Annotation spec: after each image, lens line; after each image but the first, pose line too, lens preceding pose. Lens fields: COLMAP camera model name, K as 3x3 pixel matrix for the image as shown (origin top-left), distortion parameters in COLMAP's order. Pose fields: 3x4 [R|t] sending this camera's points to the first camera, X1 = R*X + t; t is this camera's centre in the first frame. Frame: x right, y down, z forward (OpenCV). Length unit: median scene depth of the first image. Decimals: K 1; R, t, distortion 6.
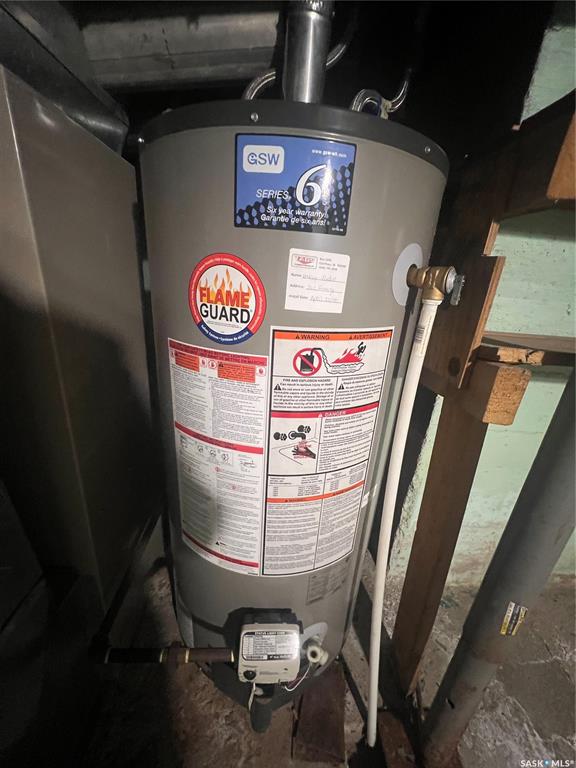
lens RADIAL K [[307.5, 0, 285.5], [0, 307.5, 382.8], [0, 0, 1]] dist [-0.003320, 0.001065]
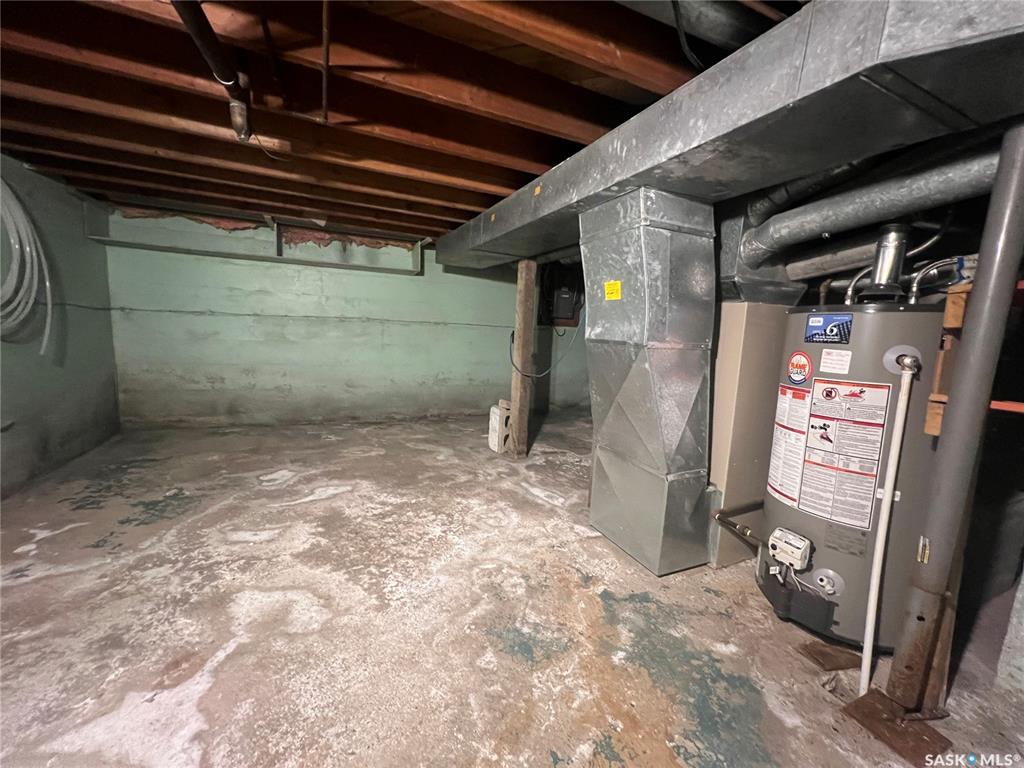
lens RADIAL K [[410.0, 0, 507.6], [0, 410.0, 382.4], [0, 0, 1]] dist [-0.003320, 0.001065]
pose [[0.344871, 0.061427, -0.936638, 2.093482], [-0.344891, 0.936349, -0.065581, 0.881466], [0.872991, 0.345655, 0.344105, -2.190229]]
